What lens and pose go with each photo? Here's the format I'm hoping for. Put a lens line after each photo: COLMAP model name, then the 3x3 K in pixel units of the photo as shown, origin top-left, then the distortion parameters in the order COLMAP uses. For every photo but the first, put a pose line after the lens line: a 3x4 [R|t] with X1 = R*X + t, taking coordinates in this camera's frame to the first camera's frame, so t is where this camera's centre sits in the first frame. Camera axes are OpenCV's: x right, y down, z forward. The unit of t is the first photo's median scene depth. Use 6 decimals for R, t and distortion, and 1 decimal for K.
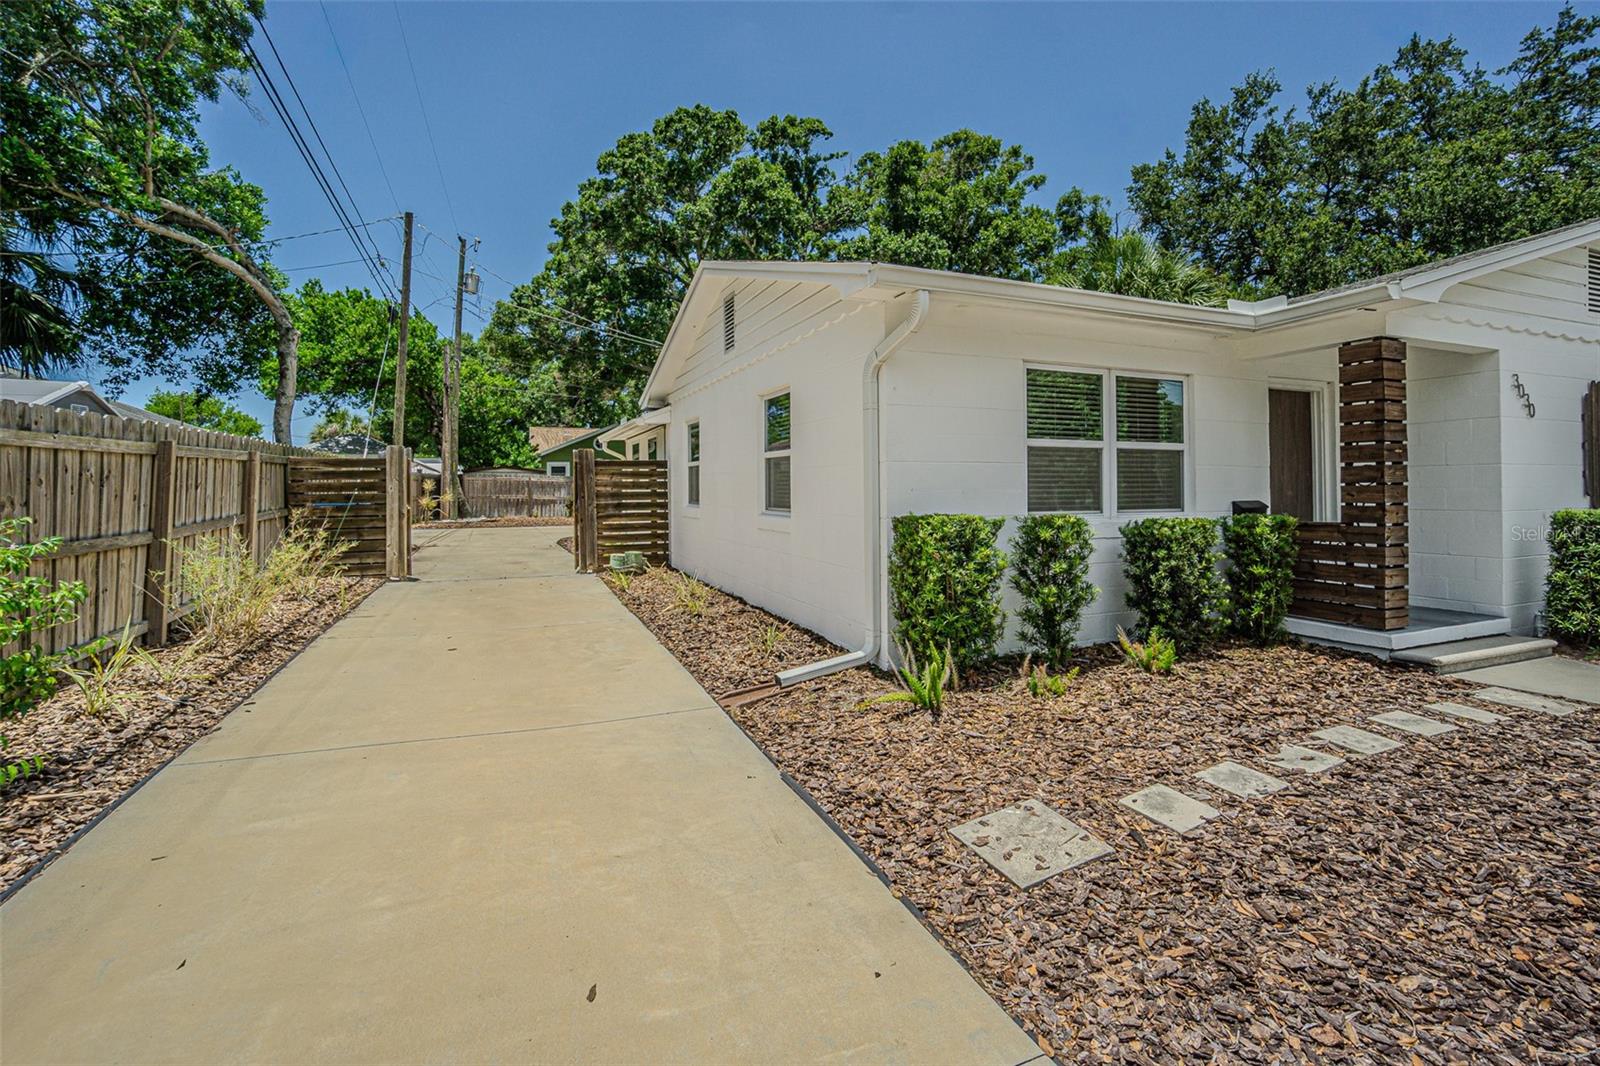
lens RADIAL K [[691.9, 0, 774.0], [0, 691.9, 469.8], [0, 0, 1]] dist [-0.021117, 0.000457]
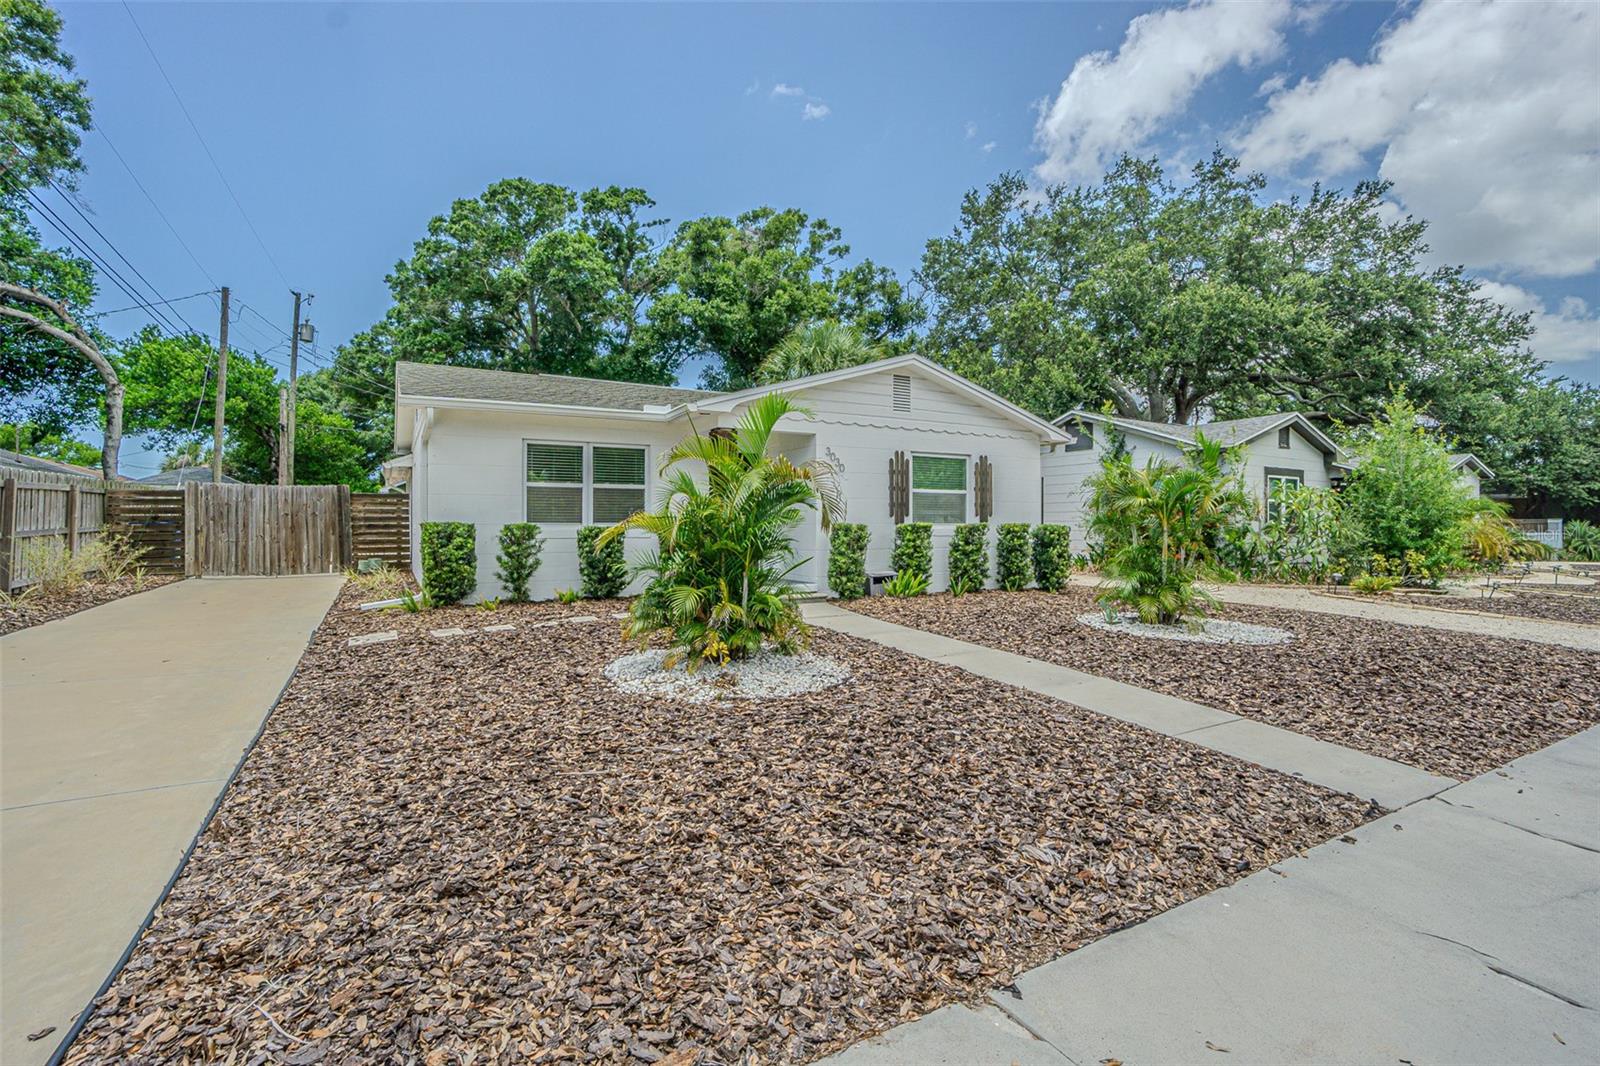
lens RADIAL K [[704.0, 0, 751.8], [0, 704.0, 512.9], [0, 0, 1]] dist [-0.025567, 0.011513]
pose [[0.995048, 0.005195, 0.099257, 0.157447], [-0.006330, 0.999918, 0.011127, 0.002319], [-0.099191, -0.011701, 0.995000, -0.184232]]
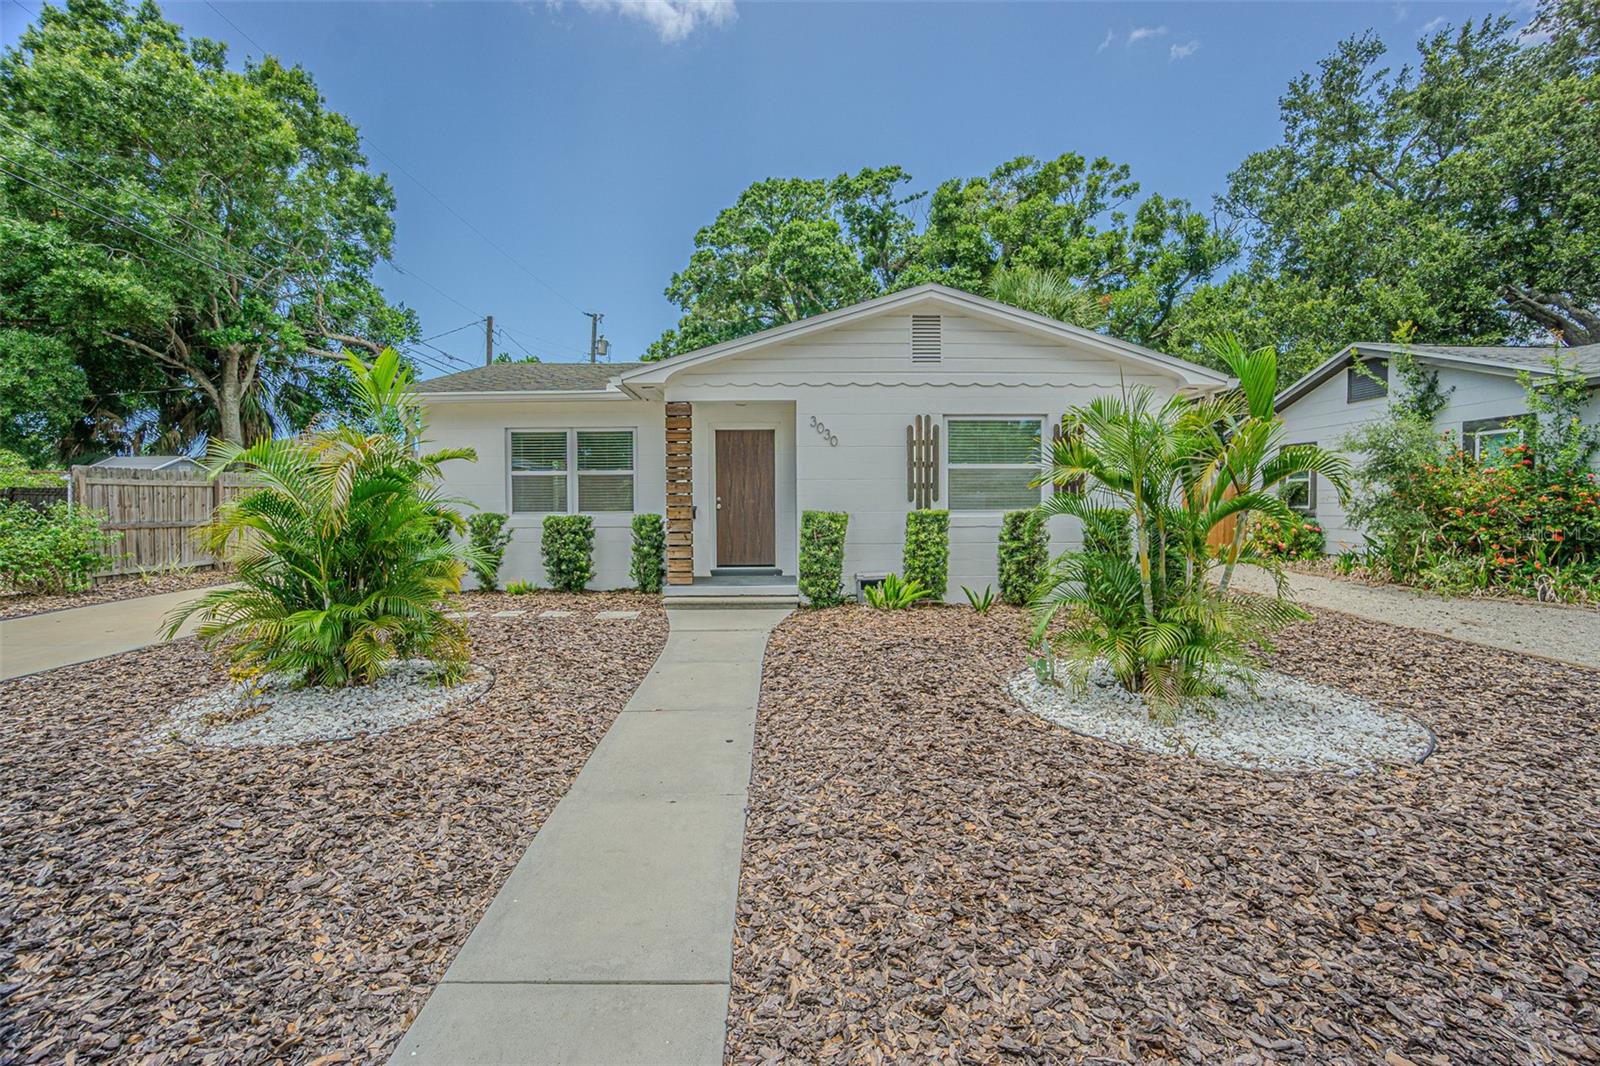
lens RADIAL K [[674.6, 0, 808.0], [0, 674.6, 512.1], [0, 0, 1]] dist [-0.048273, 0.026848]
pose [[0.945147, -0.000652, -0.326646, 0.332969], [0.013214, 0.999256, 0.036240, 0.001730], [0.326379, -0.038569, 0.944452, -0.085086]]
